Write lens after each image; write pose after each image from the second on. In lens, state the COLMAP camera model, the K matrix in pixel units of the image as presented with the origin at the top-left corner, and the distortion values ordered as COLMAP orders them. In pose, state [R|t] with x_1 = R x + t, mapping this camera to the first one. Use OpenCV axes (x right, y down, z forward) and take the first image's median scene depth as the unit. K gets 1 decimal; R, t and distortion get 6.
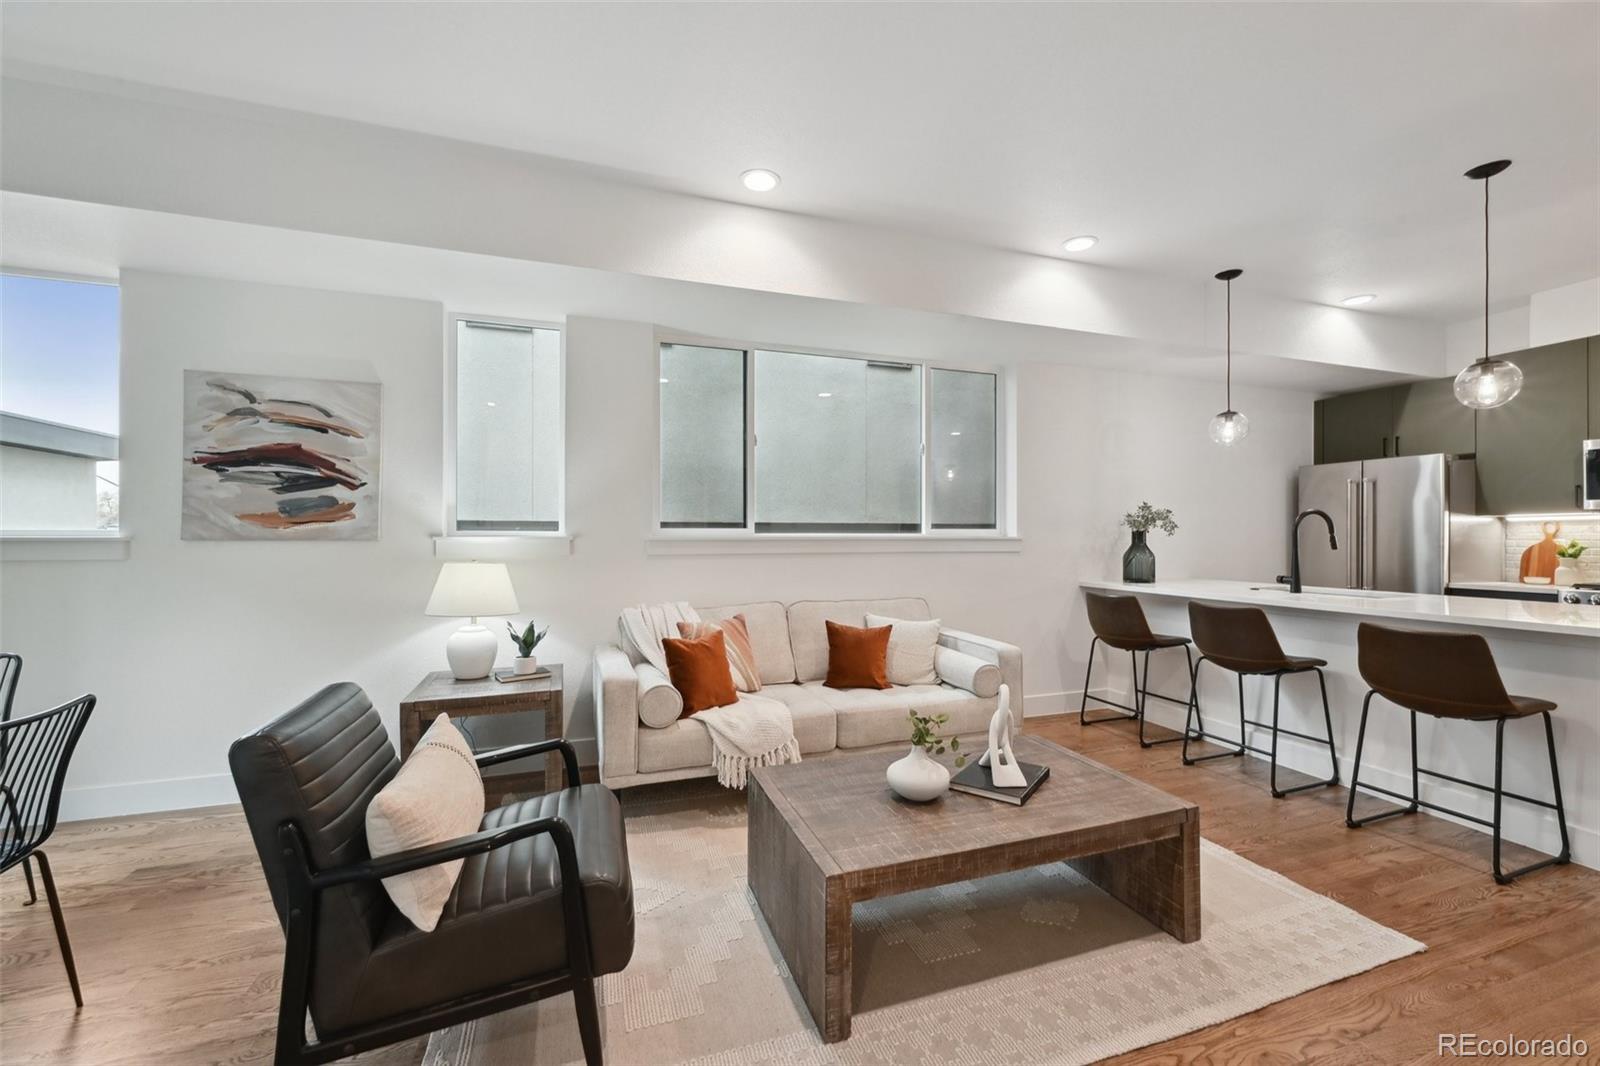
lens RADIAL K [[637.6, 0, 804.5], [0, 637.6, 536.9], [0, 0, 1]] dist [0.000188, -0.000197]
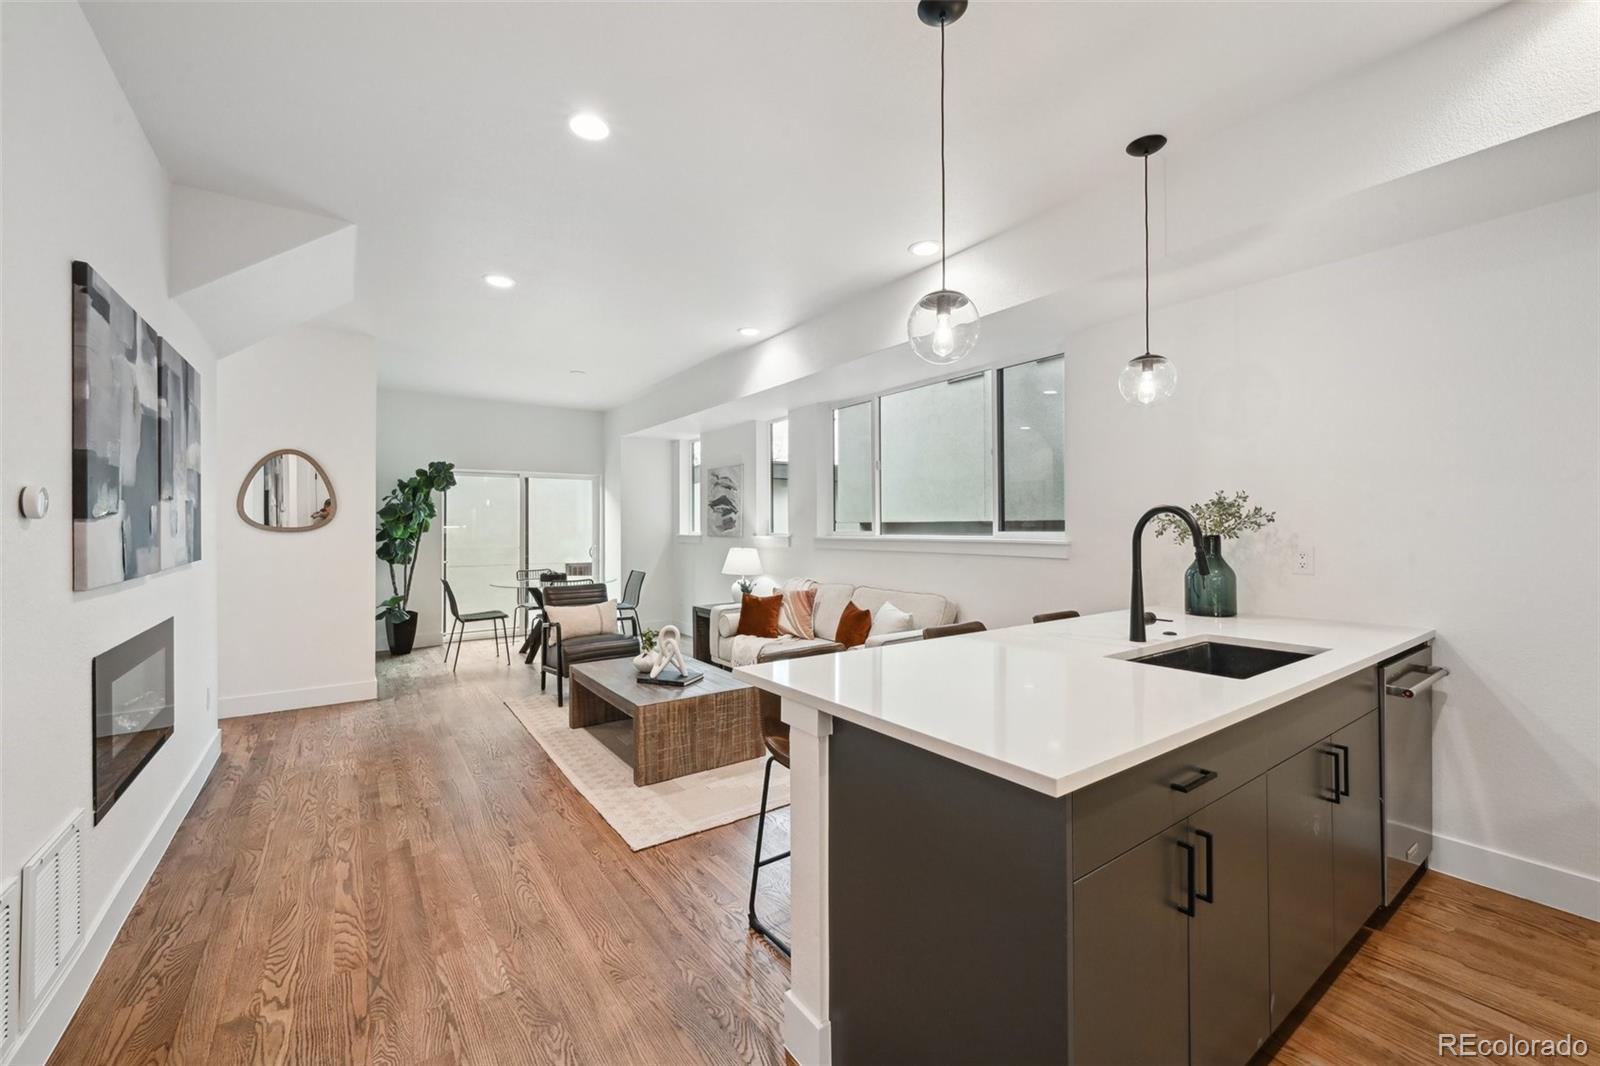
lens RADIAL K [[637.6, 0, 808.4], [0, 637.6, 528.9], [0, 0, 1]] dist [0.000188, -0.000197]
pose [[0.292342, 0.001690, -0.956312, 1.088127], [0.004029, 0.999987, 0.002999, -0.020664], [0.956305, -0.004730, 0.292331, 0.437429]]
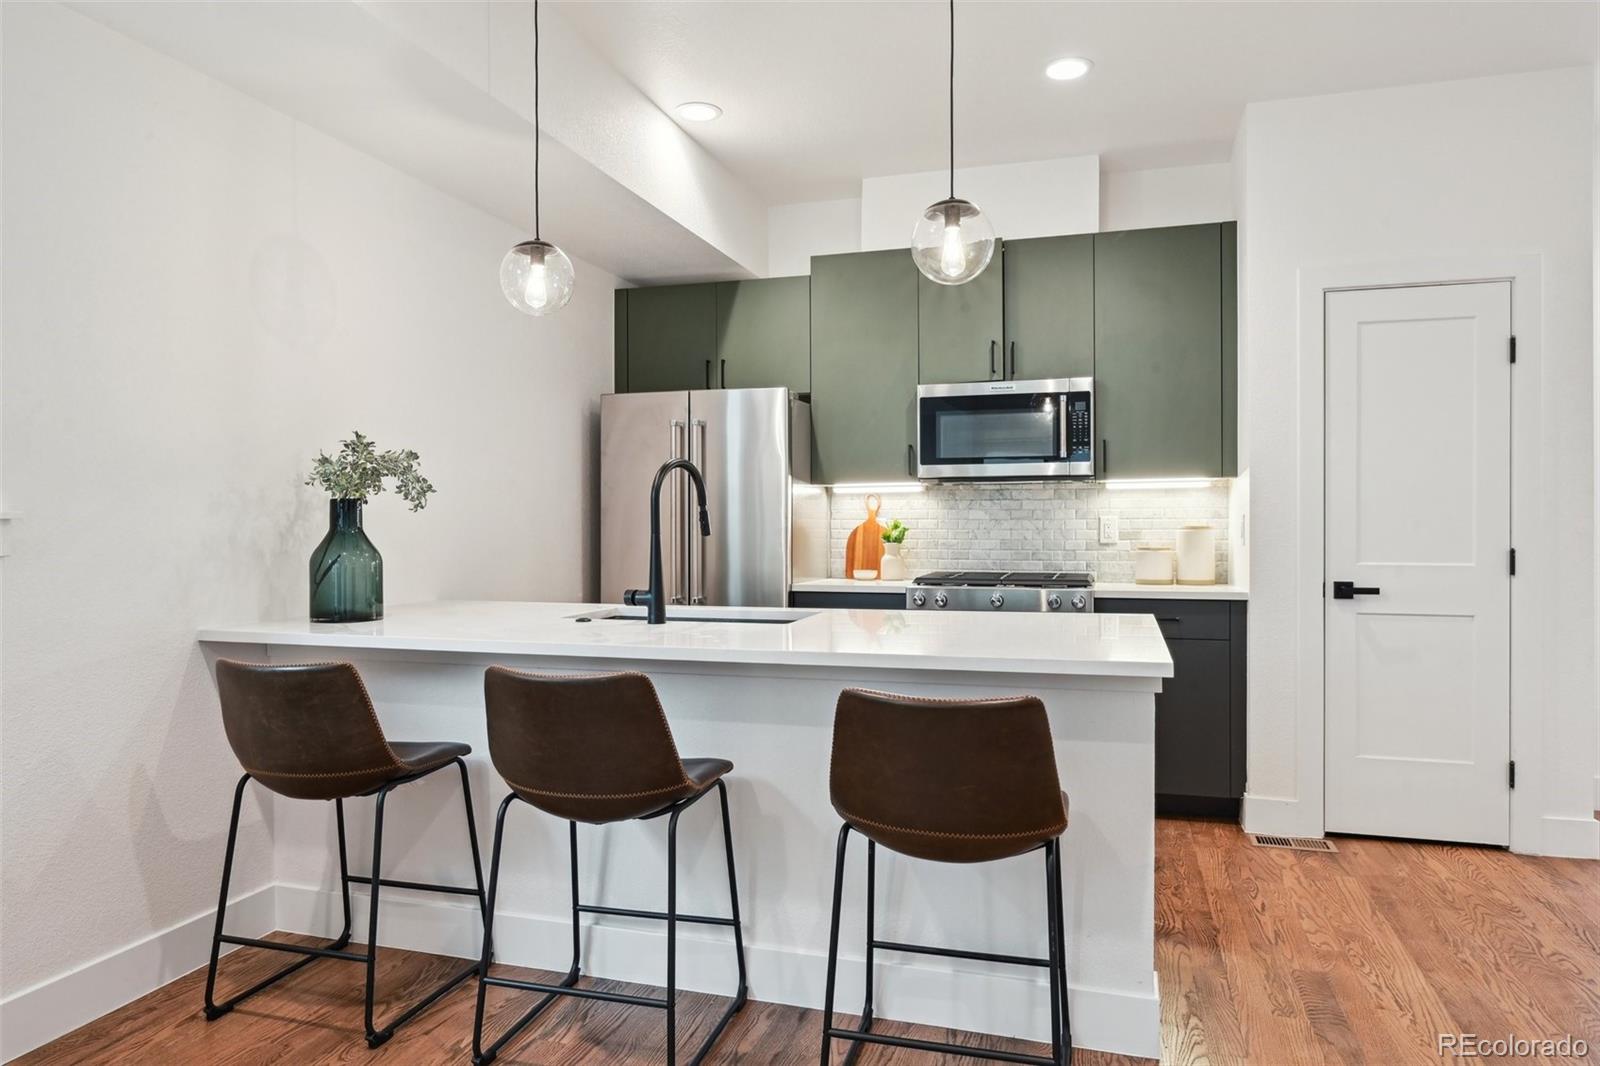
lens RADIAL K [[1022.7, 0, 798.9], [0, 1022.7, 532.8], [0, 0, 1]] dist [0.007444, -0.005458]
pose [[0.589609, -0.011671, 0.807604, 0.159364], [0.002840, 0.999919, 0.012378, 0.005738], [-0.807684, -0.005005, 0.589595, 0.372148]]
